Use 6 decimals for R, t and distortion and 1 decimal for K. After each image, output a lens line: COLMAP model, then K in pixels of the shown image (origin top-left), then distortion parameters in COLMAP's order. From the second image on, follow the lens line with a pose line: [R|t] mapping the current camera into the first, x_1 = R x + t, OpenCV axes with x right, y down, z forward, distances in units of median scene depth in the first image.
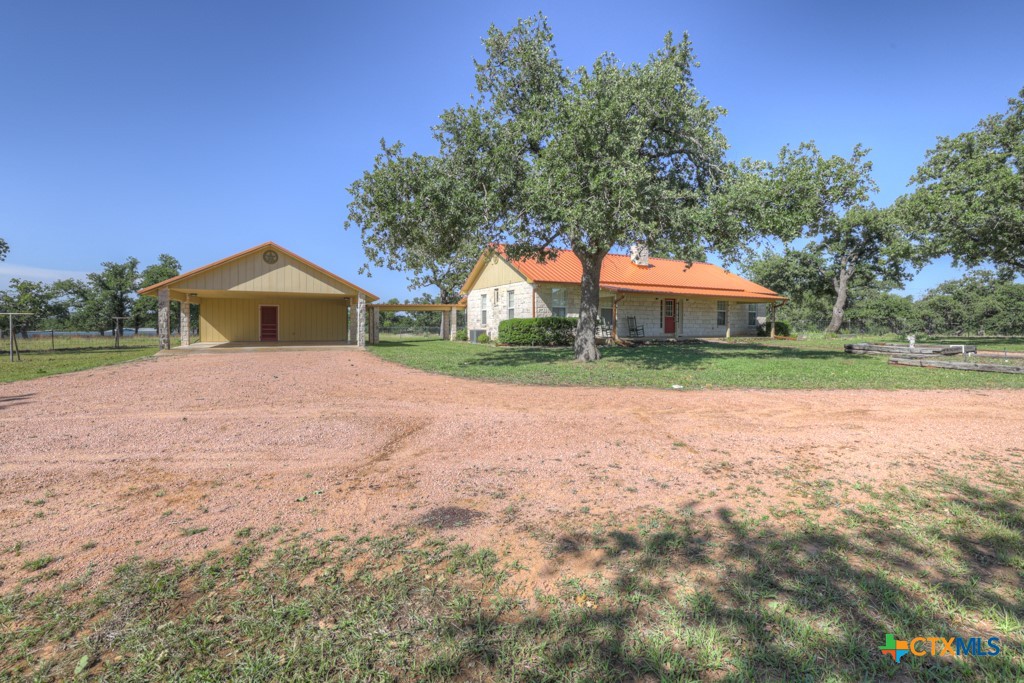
lens RADIAL K [[444.2, 0, 508.8], [0, 444.2, 338.2], [0, 0, 1]] dist [-0.019245, 0.002560]
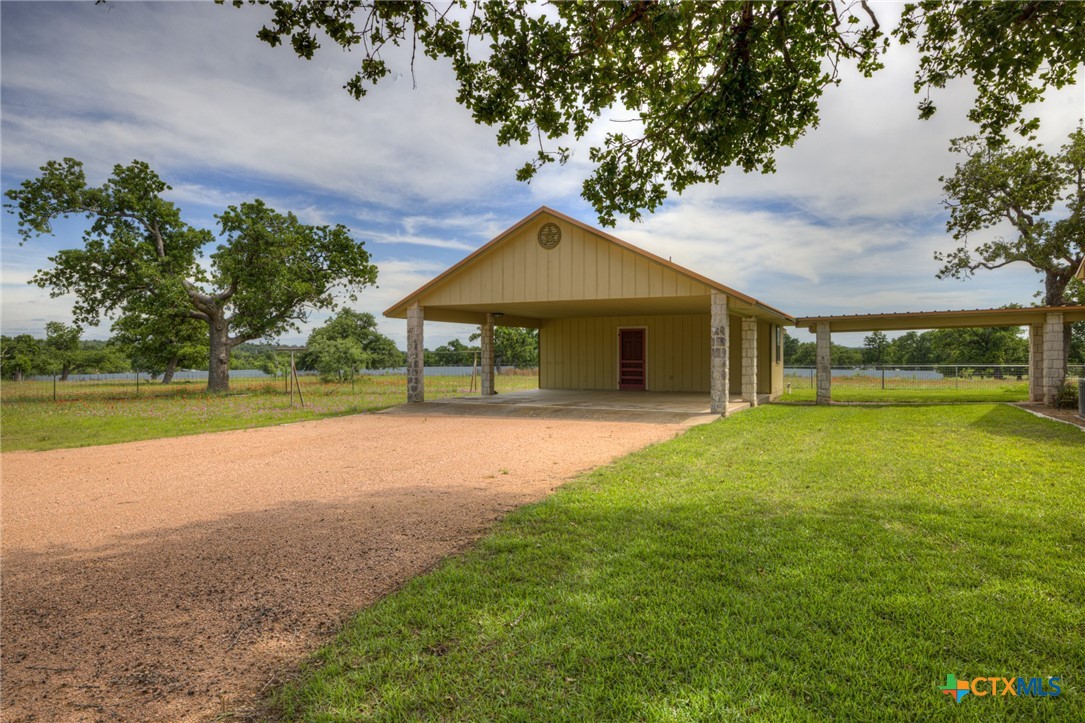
lens RADIAL K [[647.9, 0, 531.5], [0, 647.9, 357.3], [0, 0, 1]] dist [-0.000925, -0.000137]
pose [[0.604919, -0.003508, -0.796280, 0.056555], [-0.020762, 0.999581, -0.020176, -0.018984], [0.796017, 0.028737, 0.604592, 0.454817]]
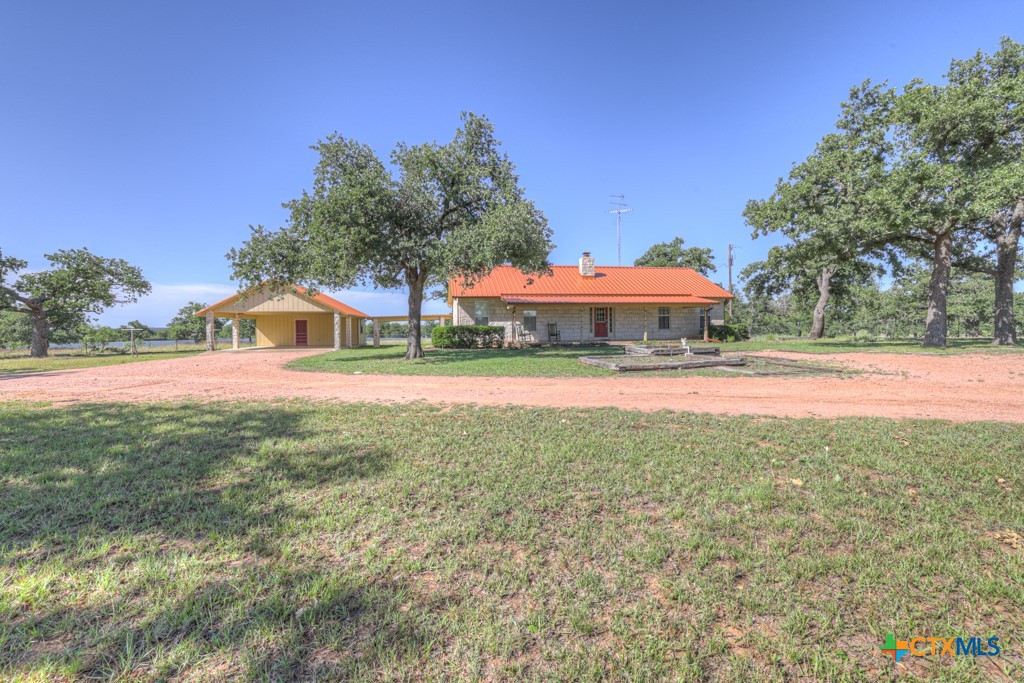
lens RADIAL K [[444.2, 0, 504.8], [0, 444.2, 333.0], [0, 0, 1]] dist [-0.019245, 0.002560]
pose [[0.956477, -0.011401, -0.291584, 0.539875], [0.005284, 0.999749, -0.021757, 0.001528], [0.291759, 0.019269, 0.956298, -0.149039]]
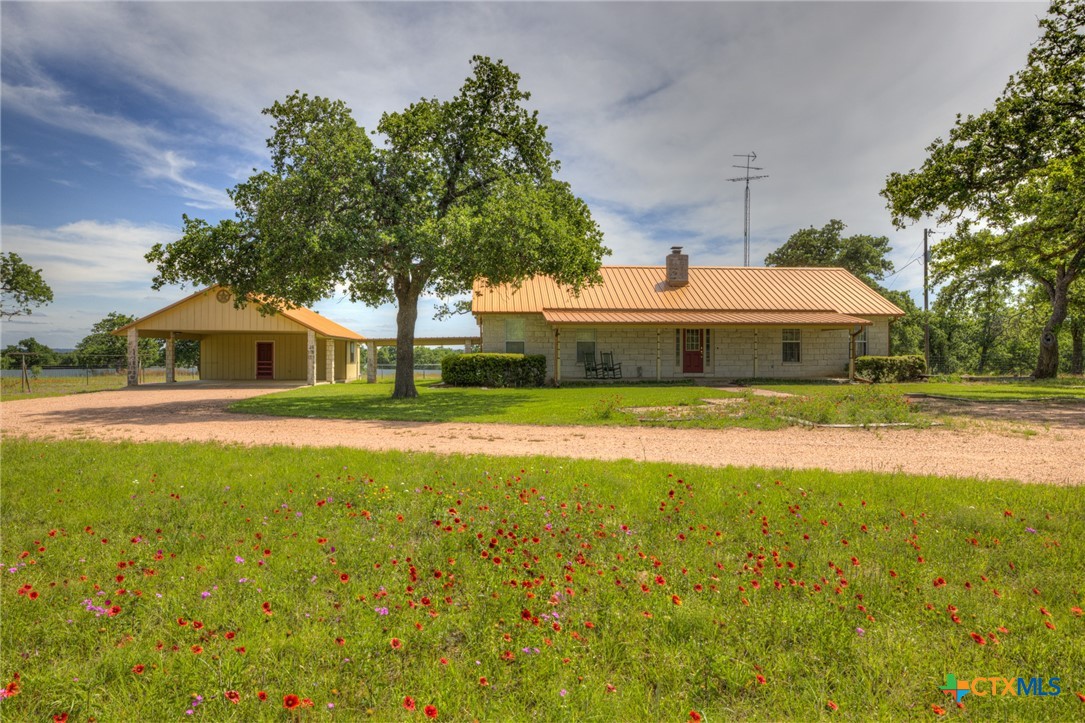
lens RADIAL K [[698.9, 0, 539.3], [0, 698.9, 363.4], [0, 0, 1]] dist [0.037074, 0.001476]
pose [[0.929719, -0.000033, -0.368268, 0.658764], [-0.009178, 0.999687, -0.023260, 0.002839], [0.368154, 0.025005, 0.929428, -0.217719]]
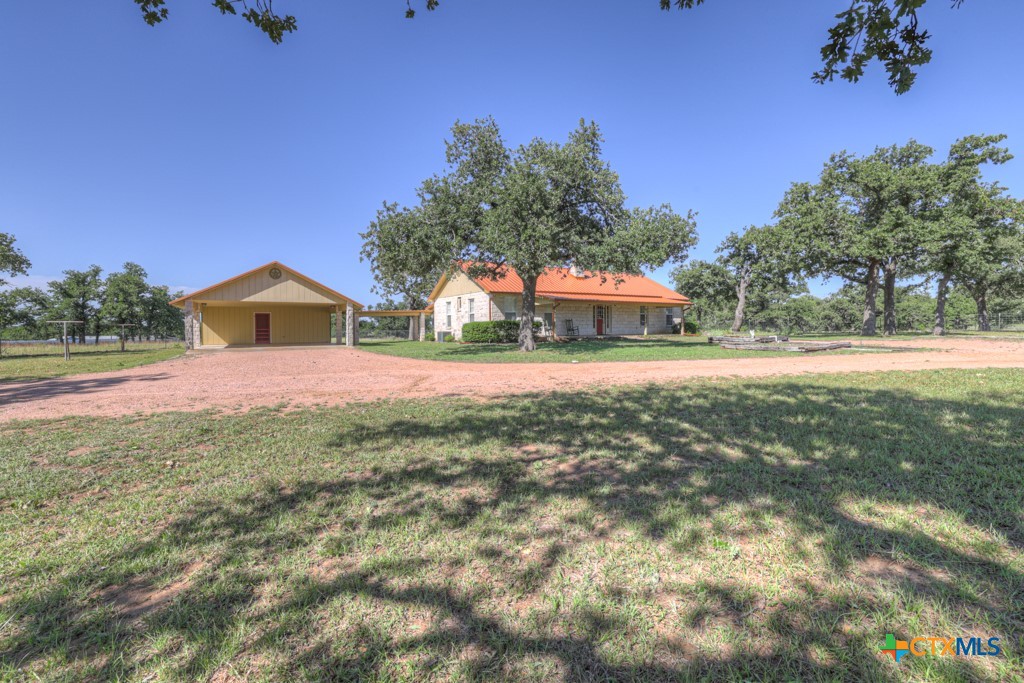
lens RADIAL K [[444.2, 0, 508.2], [0, 444.2, 325.5], [0, 0, 1]] dist [-0.019245, 0.002560]
pose [[0.996049, -0.011345, 0.088073, -0.003844], [0.014591, 0.999234, -0.036302, 0.012941], [-0.087594, 0.037444, 0.995452, -0.246135]]
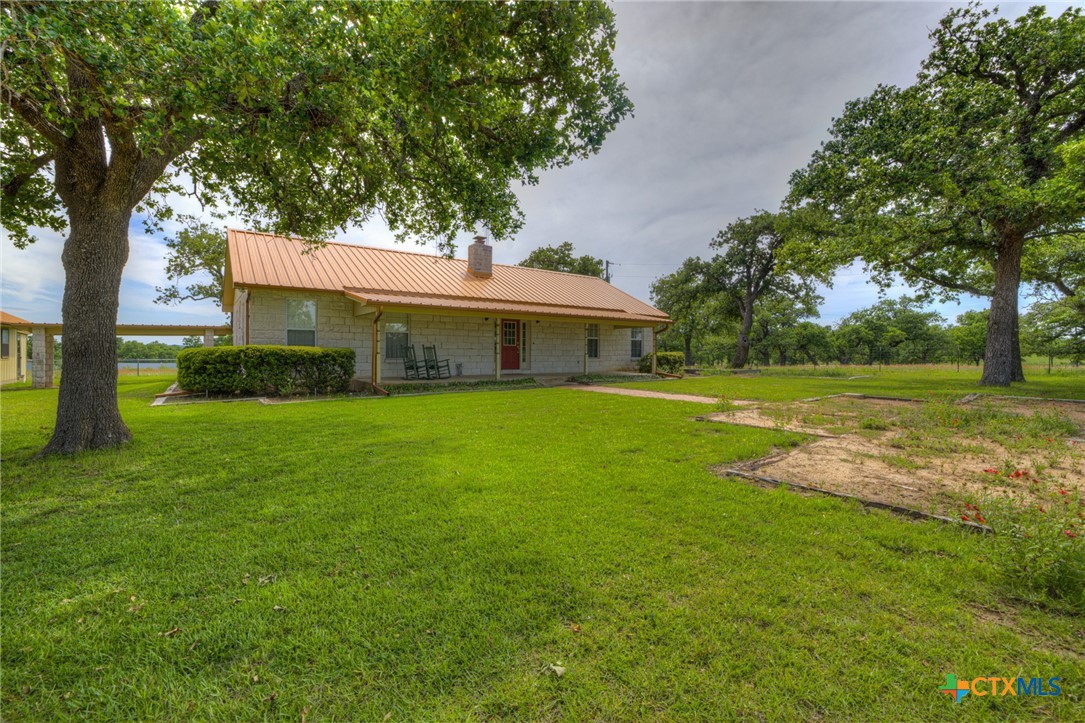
lens RADIAL K [[467.3, 0, 538.4], [0, 467.3, 355.0], [0, 0, 1]] dist [-0.026785, 0.000879]
pose [[0.984239, 0.000477, 0.176841, 0.327080], [0.004419, 0.999618, -0.027288, -0.016106], [-0.176787, 0.027639, 0.983861, 0.328289]]
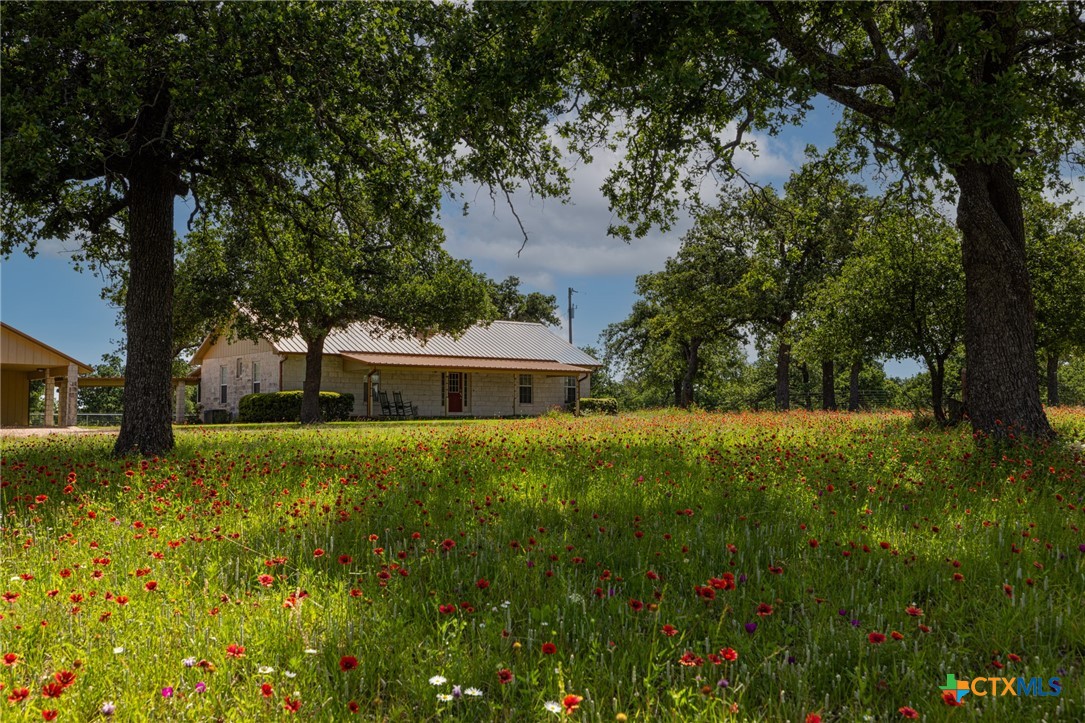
lens RADIAL K [[1077.8, 0, 545.2], [0, 1077.8, 362.9], [0, 0, 1]] dist [-0.055096, 0.000000]
pose [[0.974116, 0.003998, 0.226015, 0.084627], [0.016858, 0.995775, -0.090271, 0.096781], [-0.225421, 0.091745, 0.969932, -1.186512]]
